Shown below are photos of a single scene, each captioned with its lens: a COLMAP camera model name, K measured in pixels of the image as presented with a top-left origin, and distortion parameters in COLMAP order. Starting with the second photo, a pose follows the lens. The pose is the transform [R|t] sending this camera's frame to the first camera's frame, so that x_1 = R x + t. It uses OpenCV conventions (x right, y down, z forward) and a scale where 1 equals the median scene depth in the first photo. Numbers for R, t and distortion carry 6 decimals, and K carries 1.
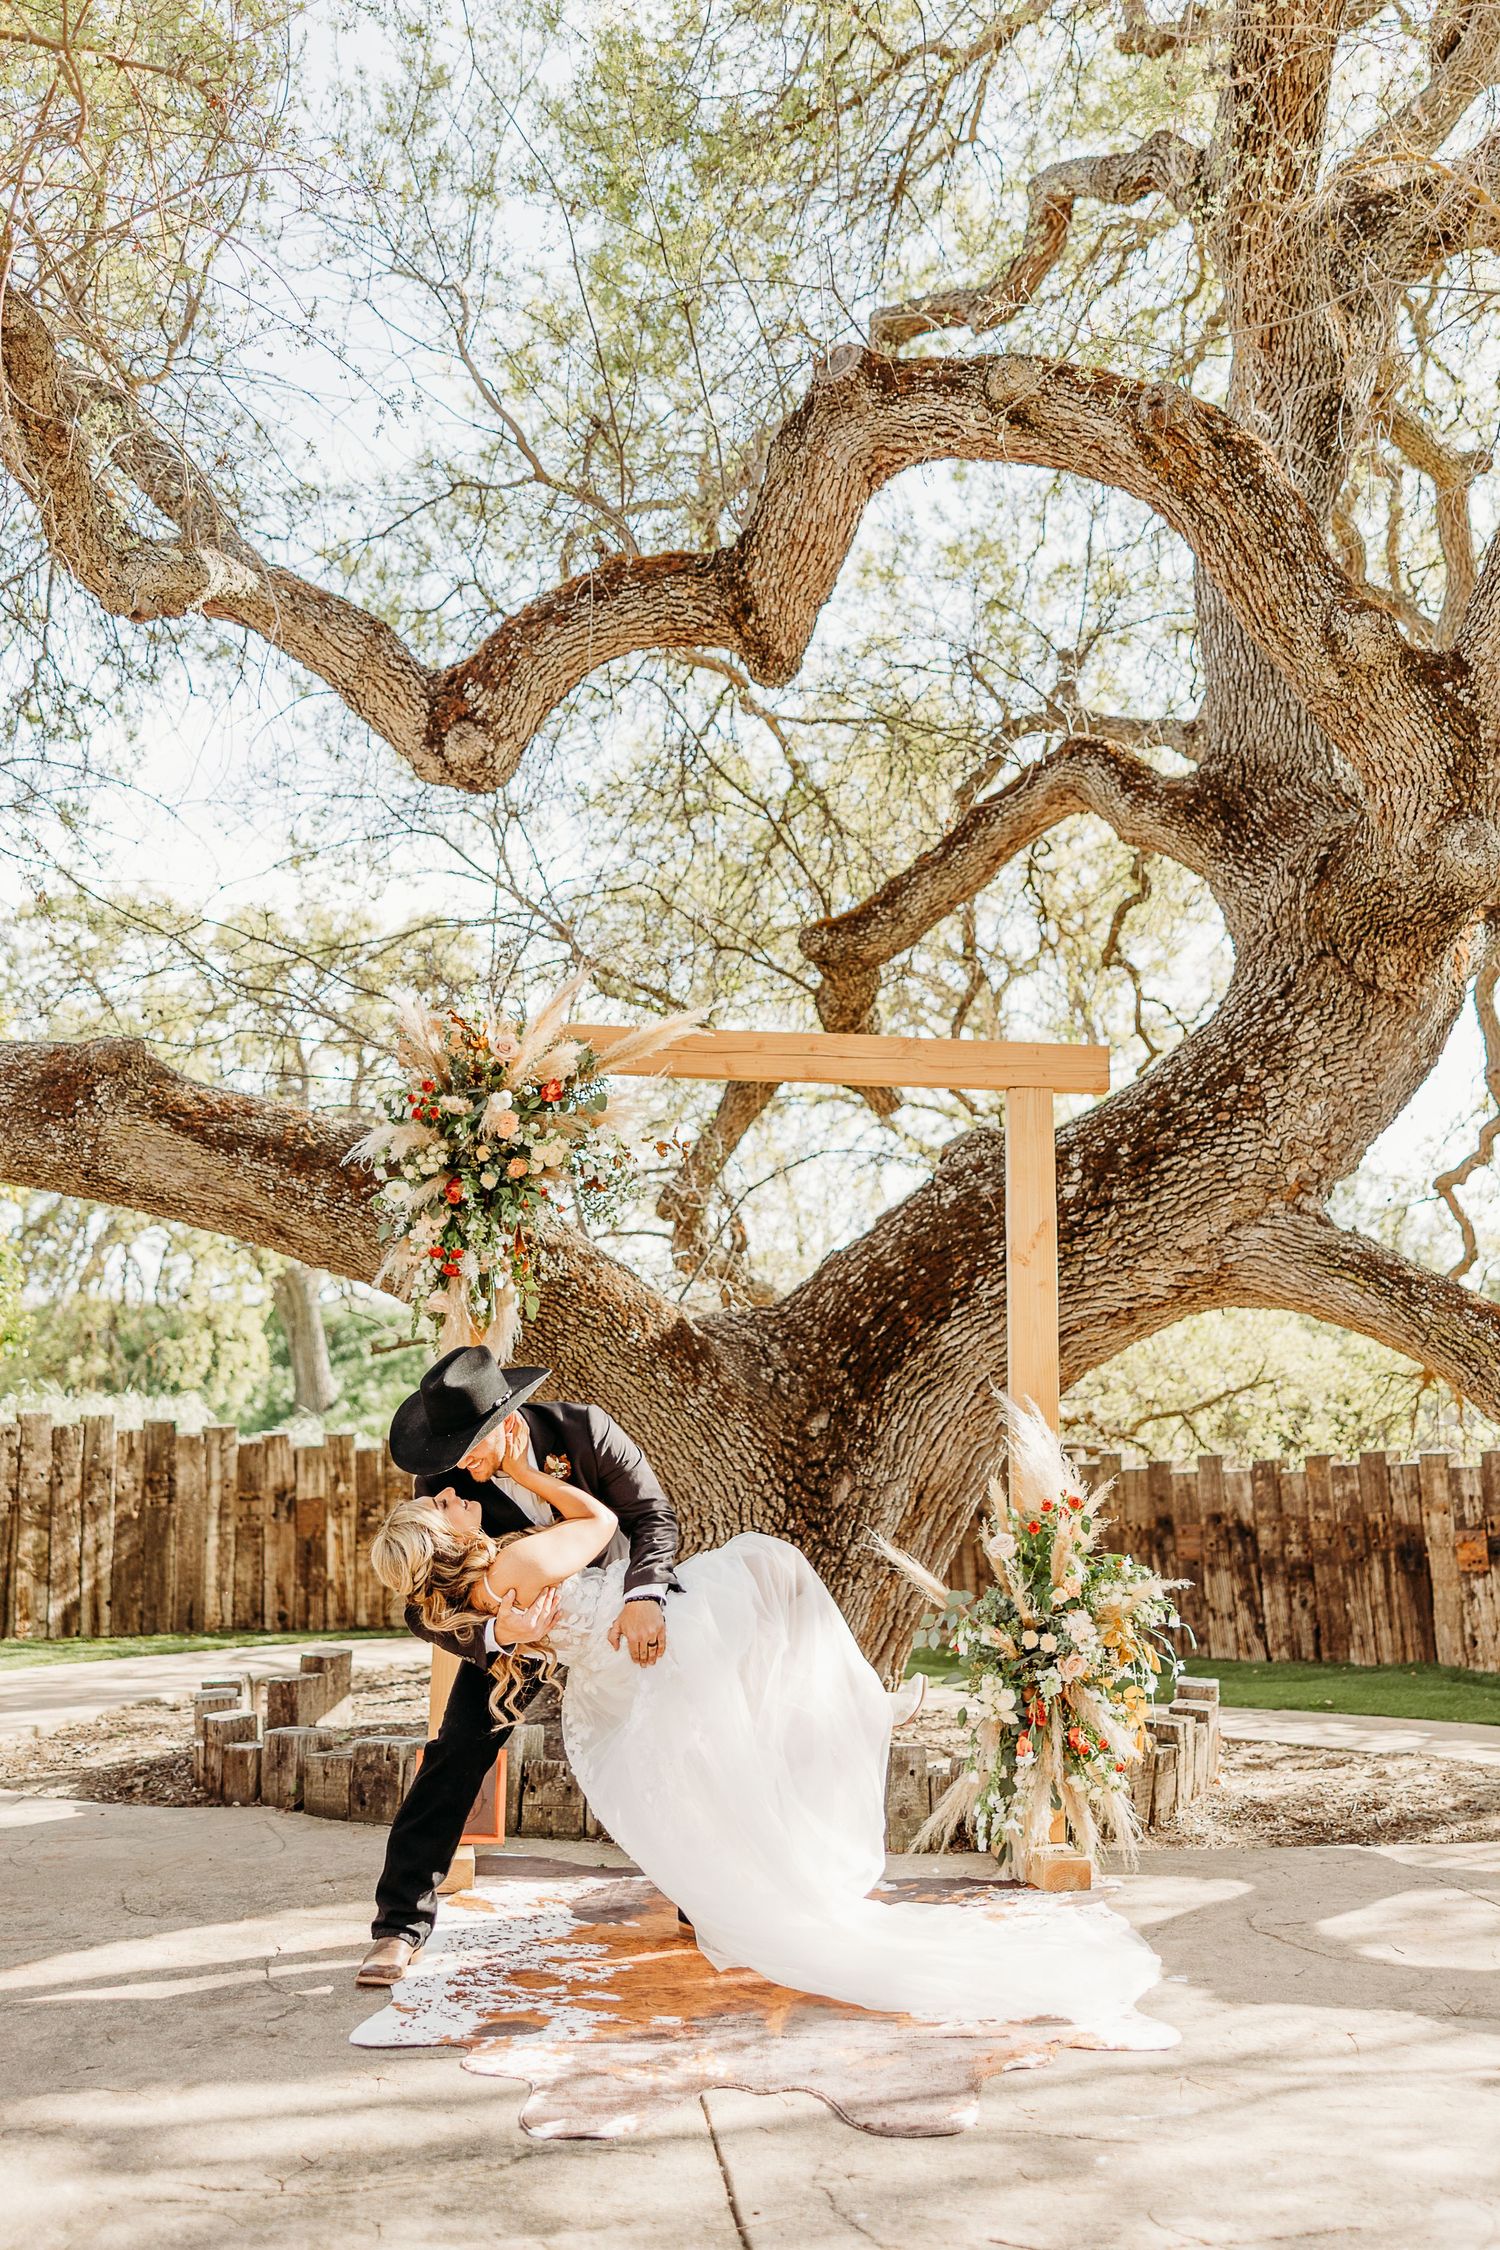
lens RADIAL K [[2113.2, 0, 813.2], [0, 2113.2, 1130.4], [0, 0, 1]] dist [-0.002503, 0.016902]
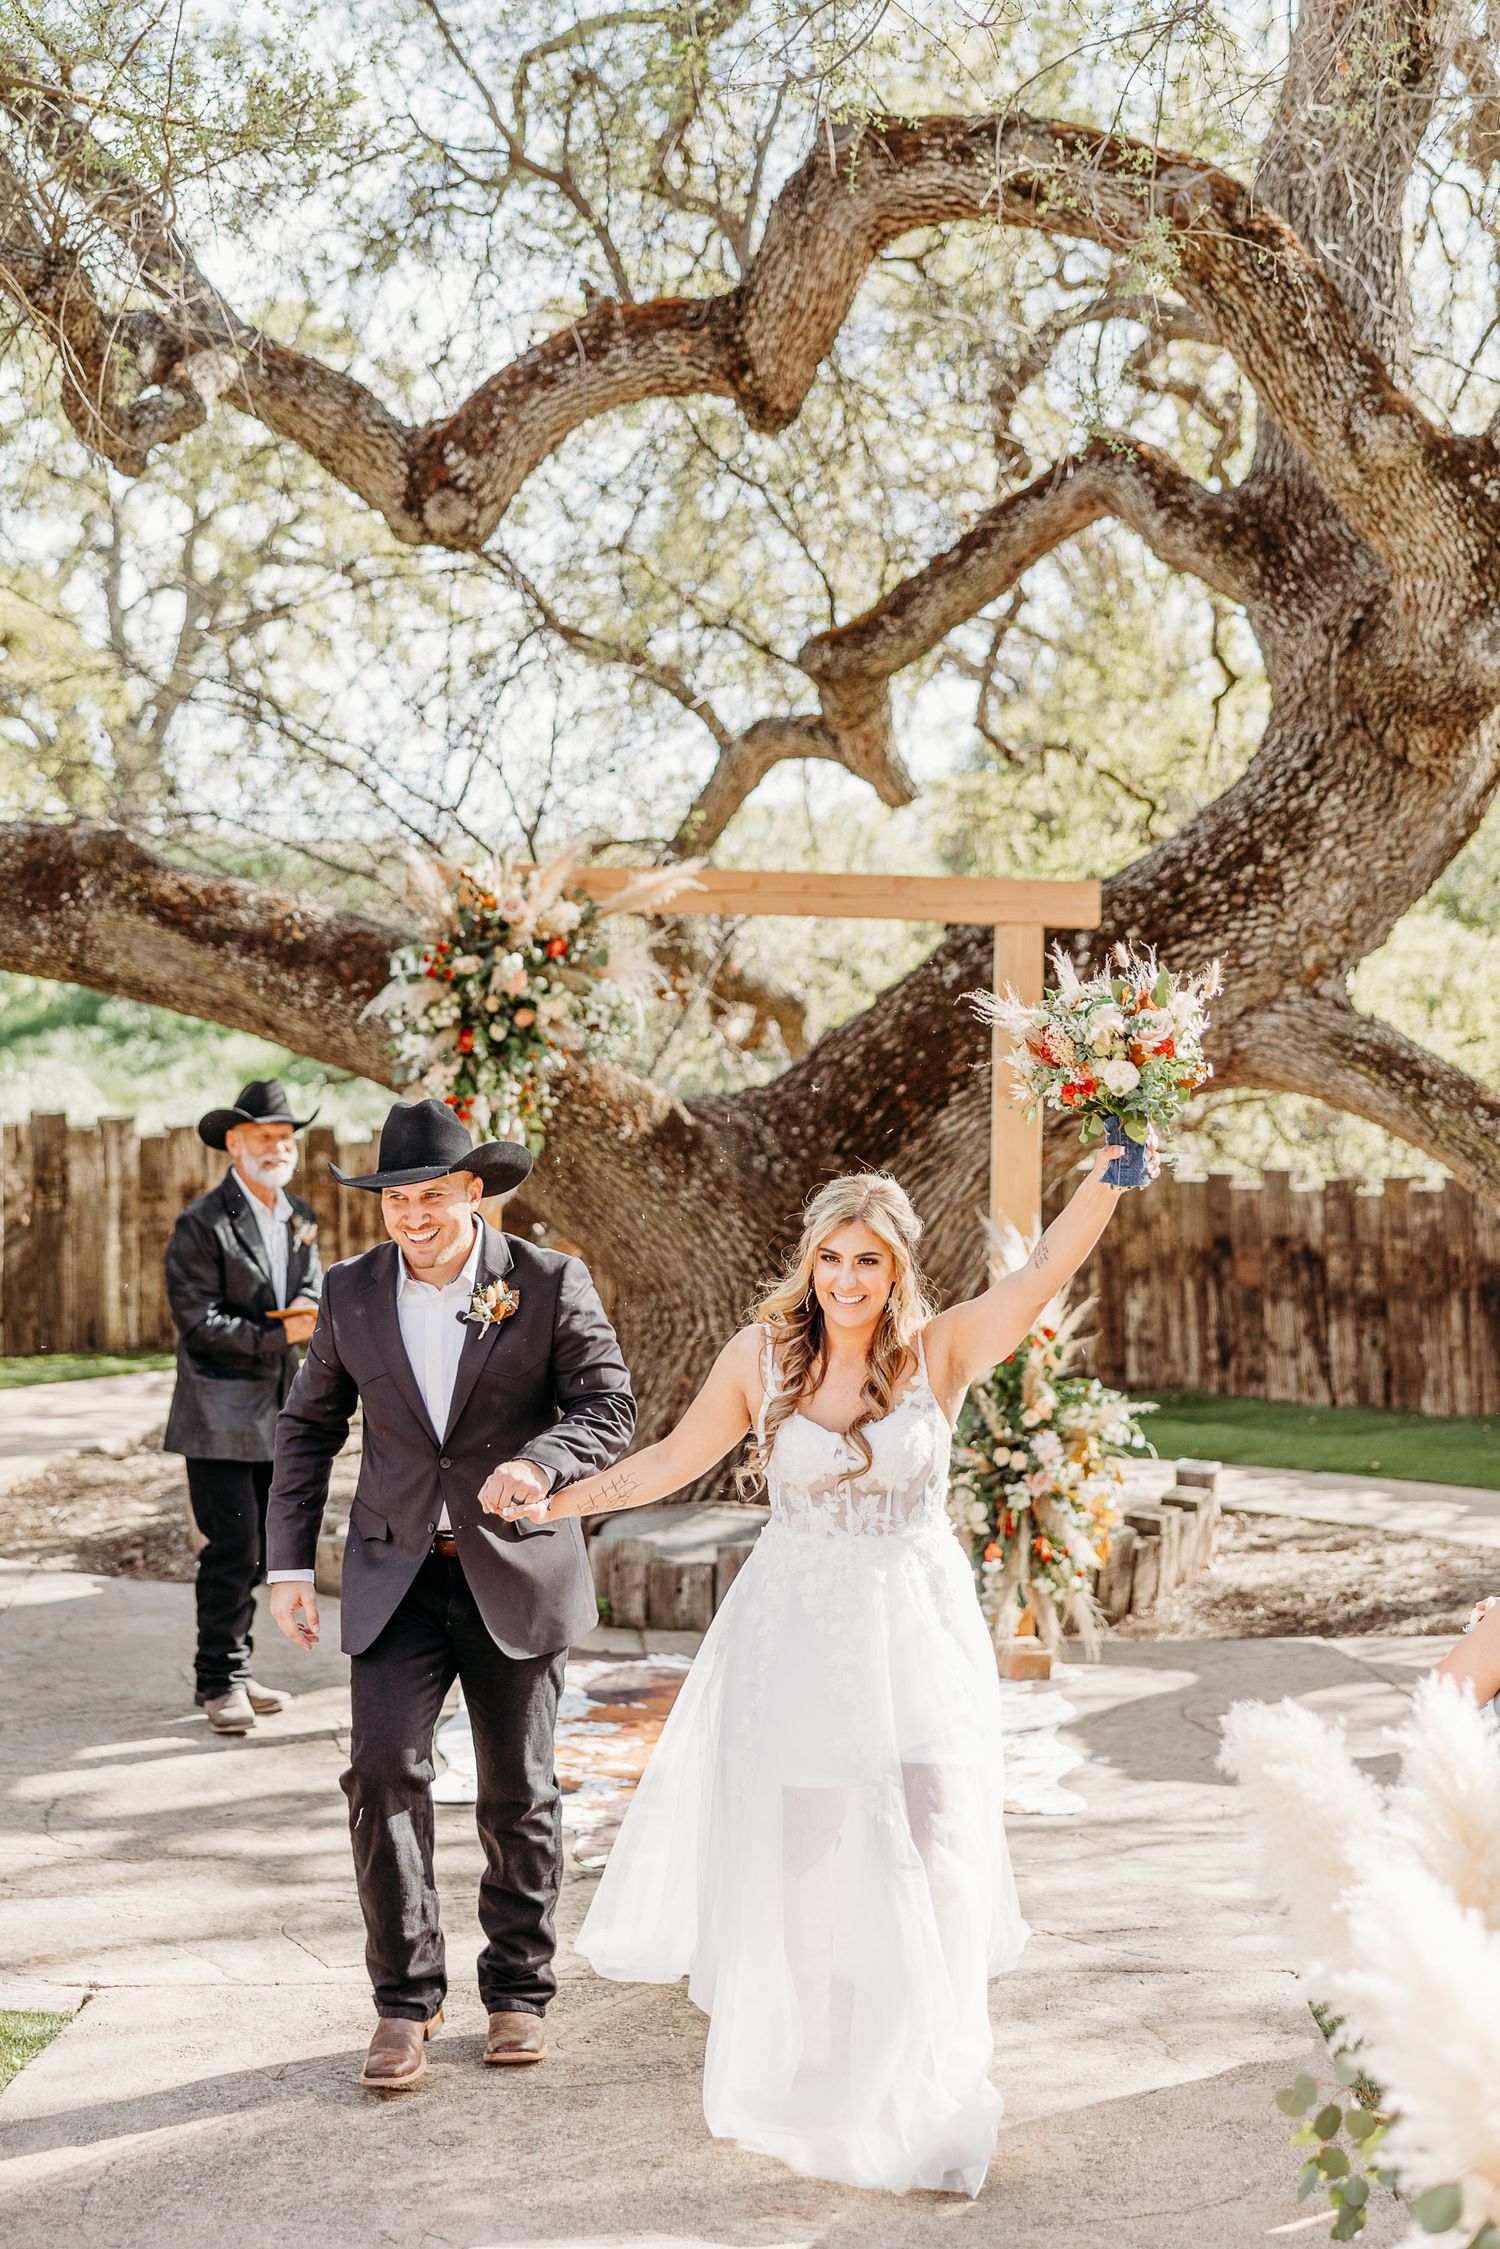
lens RADIAL K [[3090.6, 0, 748.5], [0, 3090.6, 1062.8], [0, 0, 1]] dist [0.018872, 0.016359]
pose [[0.999648, 0.009797, -0.024646, 0.007692], [-0.005512, 0.985724, 0.168277, -0.168751], [0.025943, -0.168082, 0.985432, -0.399140]]
